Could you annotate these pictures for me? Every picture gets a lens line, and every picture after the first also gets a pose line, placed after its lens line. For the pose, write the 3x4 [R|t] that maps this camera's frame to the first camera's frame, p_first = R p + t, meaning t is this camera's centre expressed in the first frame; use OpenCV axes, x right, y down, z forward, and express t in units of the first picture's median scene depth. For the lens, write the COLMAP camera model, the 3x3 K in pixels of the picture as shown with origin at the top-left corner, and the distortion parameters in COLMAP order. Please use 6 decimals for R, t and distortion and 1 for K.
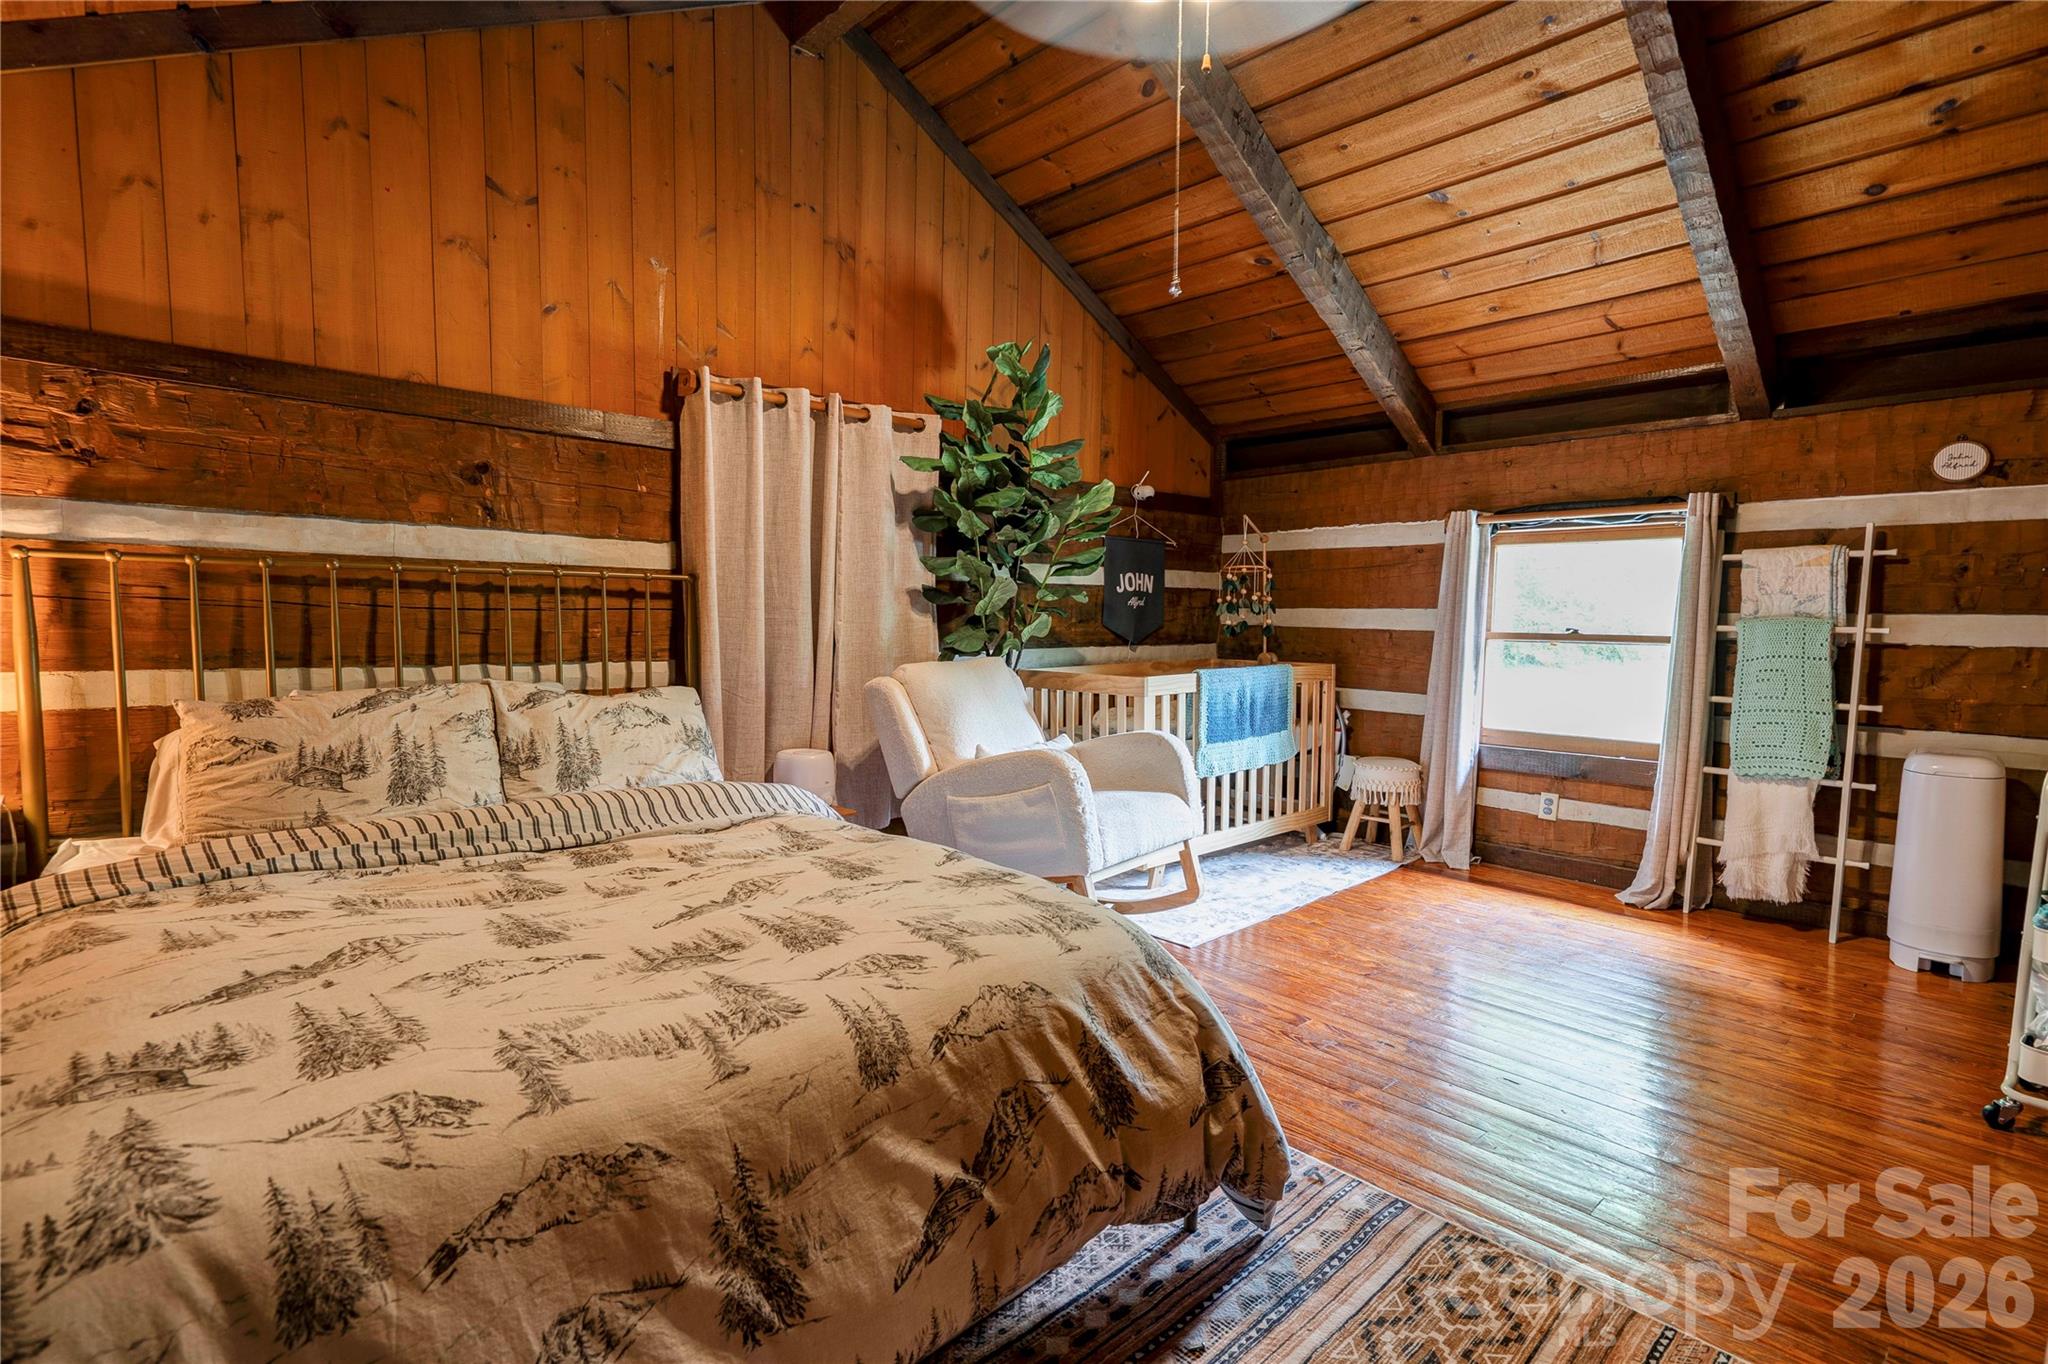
lens RADIAL K [[989.7, 0, 973.5], [0, 989.7, 683.4], [0, 0, 1]] dist [-0.004683, 0.023715]
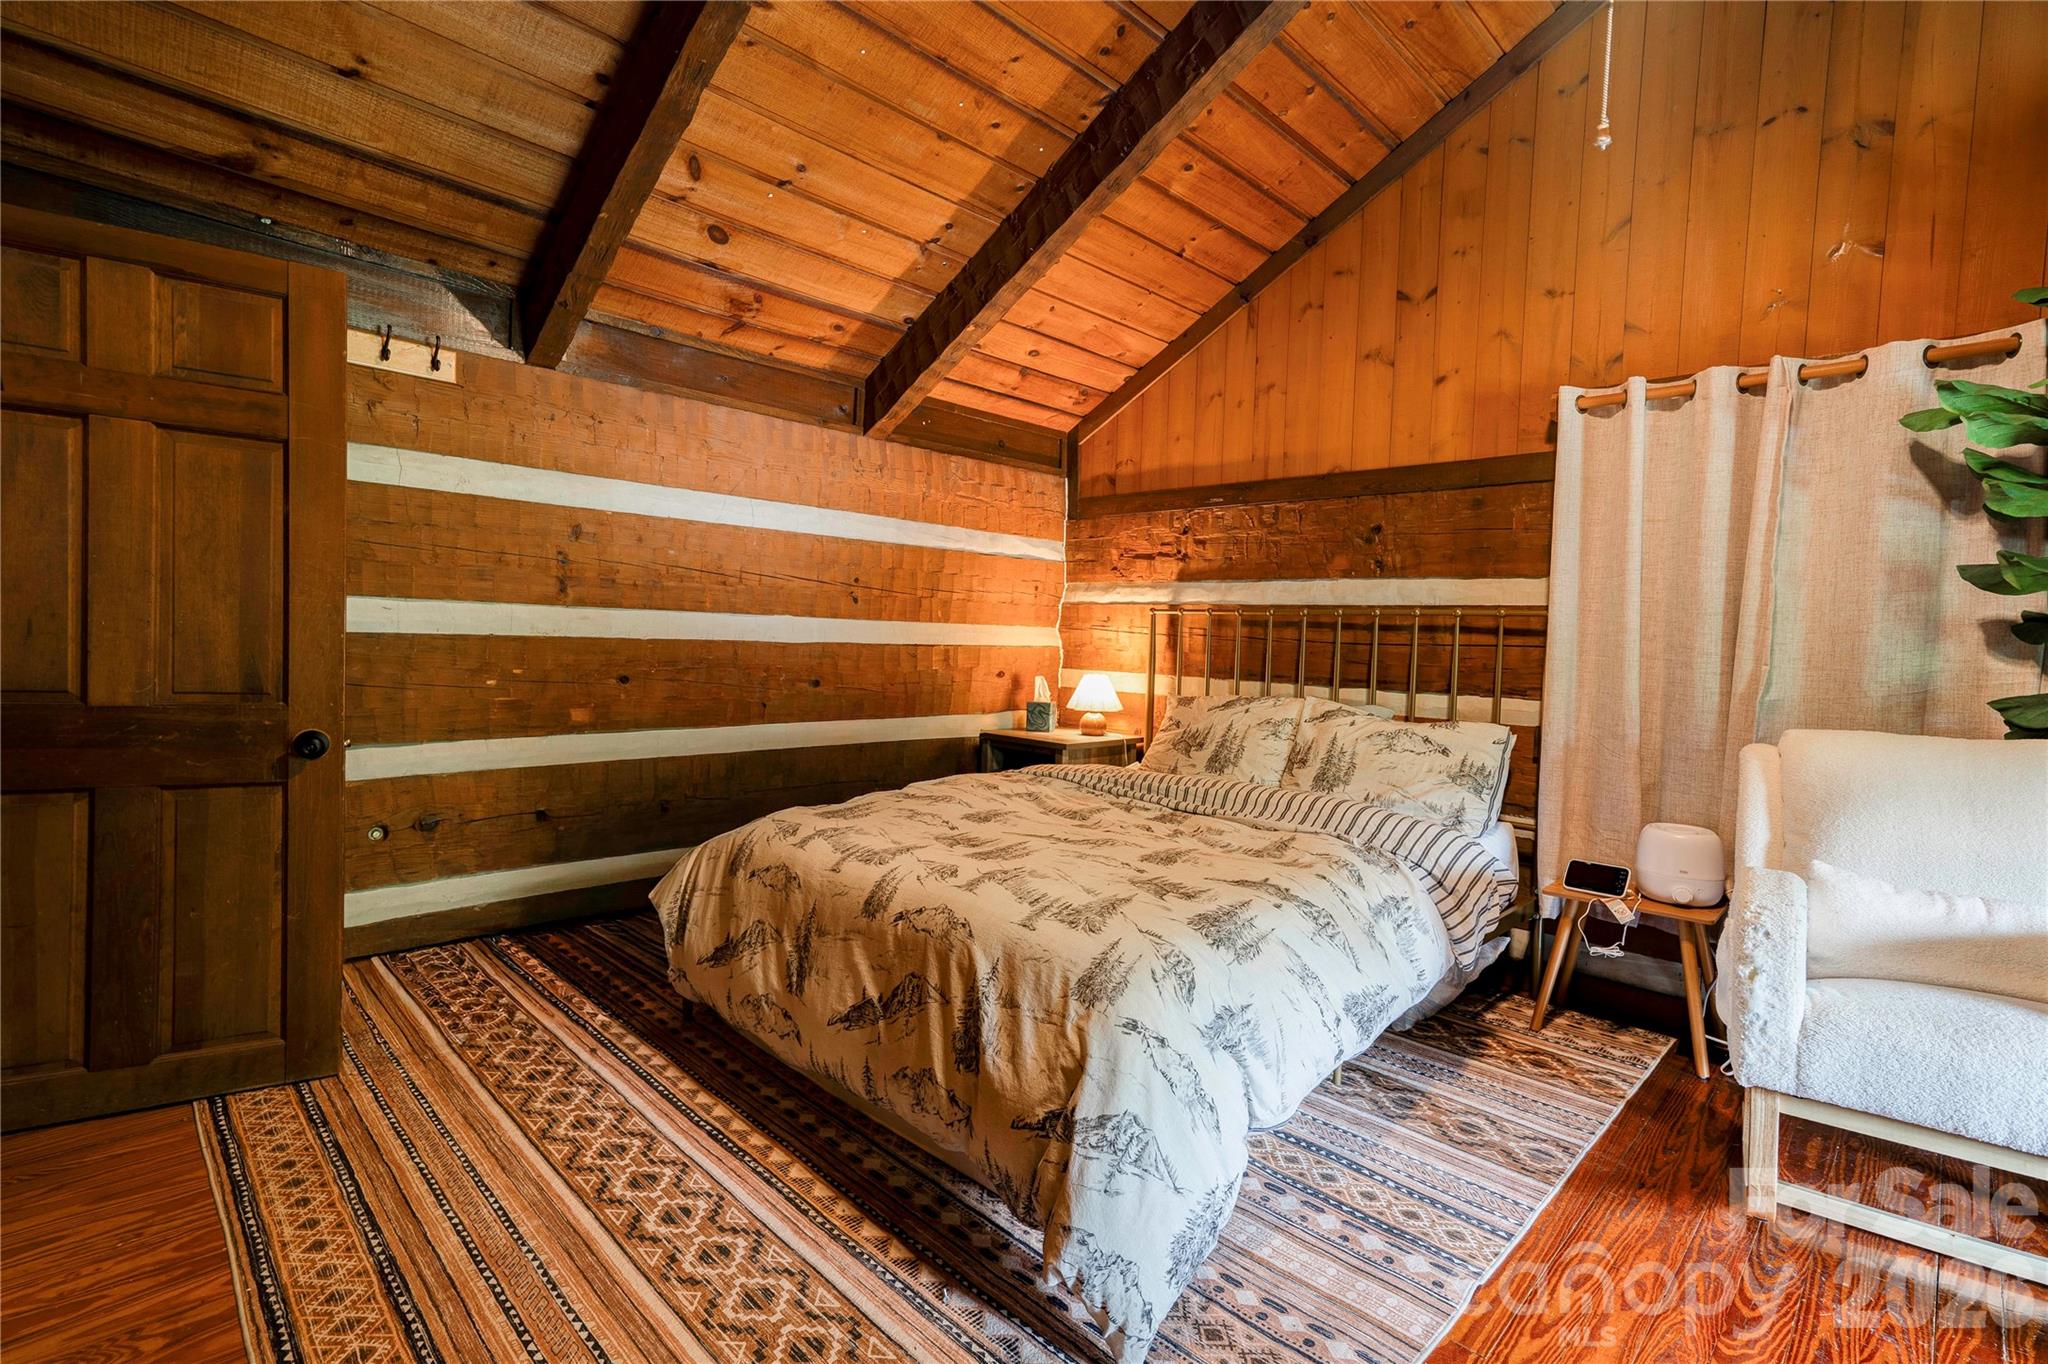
lens RADIAL K [[955.8, 0, 1007.1], [0, 955.8, 678.1], [0, 0, 1]] dist [-0.001990, 0.012213]
pose [[0.037681, 0.036331, -0.998629, 0.800478], [-0.095756, 0.994871, 0.032581, -0.034227], [0.994691, 0.094397, 0.040967, 0.607855]]
